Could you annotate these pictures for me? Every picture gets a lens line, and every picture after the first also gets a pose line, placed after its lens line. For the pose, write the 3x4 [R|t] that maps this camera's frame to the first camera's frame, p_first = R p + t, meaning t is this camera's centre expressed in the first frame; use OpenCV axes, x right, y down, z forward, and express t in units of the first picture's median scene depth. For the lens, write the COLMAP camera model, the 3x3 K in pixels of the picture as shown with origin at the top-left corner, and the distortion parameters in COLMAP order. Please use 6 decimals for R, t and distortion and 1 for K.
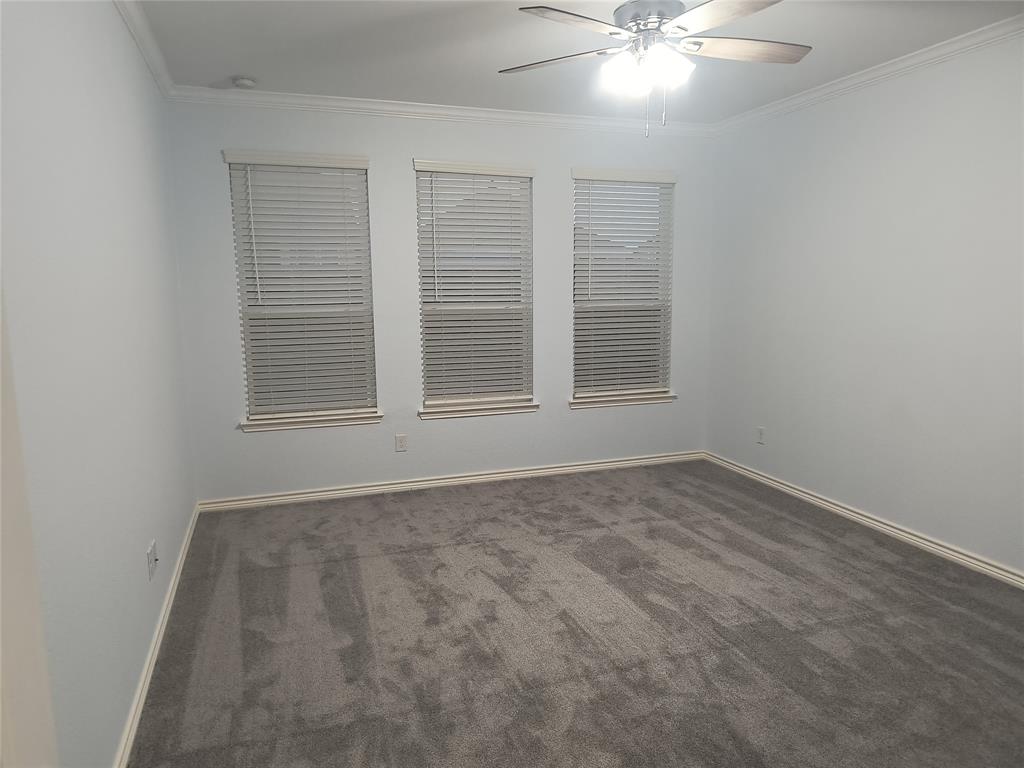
lens RADIAL K [[694.5, 0, 510.7], [0, 694.5, 387.3], [0, 0, 1]] dist [0.008327, -0.015545]
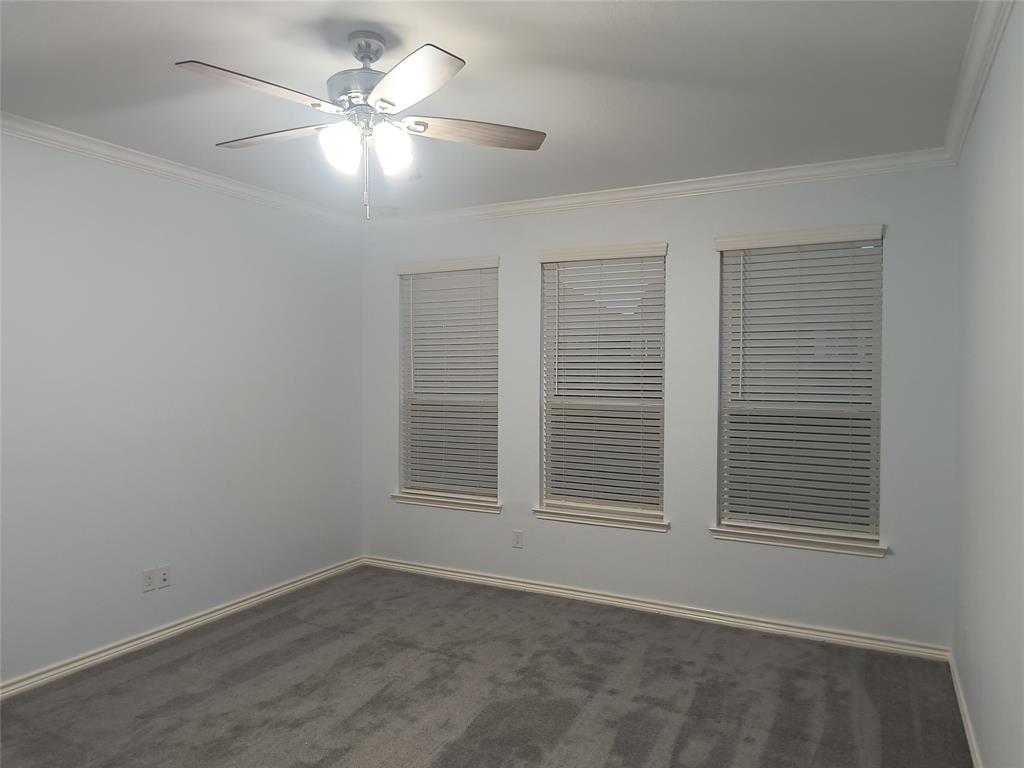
lens RADIAL K [[694.5, 0, 511.4], [0, 694.5, 382.5], [0, 0, 1]] dist [0.008327, -0.015545]
pose [[0.688484, 0.022728, -0.724896, 0.653781], [-0.118146, 0.989672, -0.081182, -0.068676], [0.715564, 0.141536, 0.684058, 0.370990]]
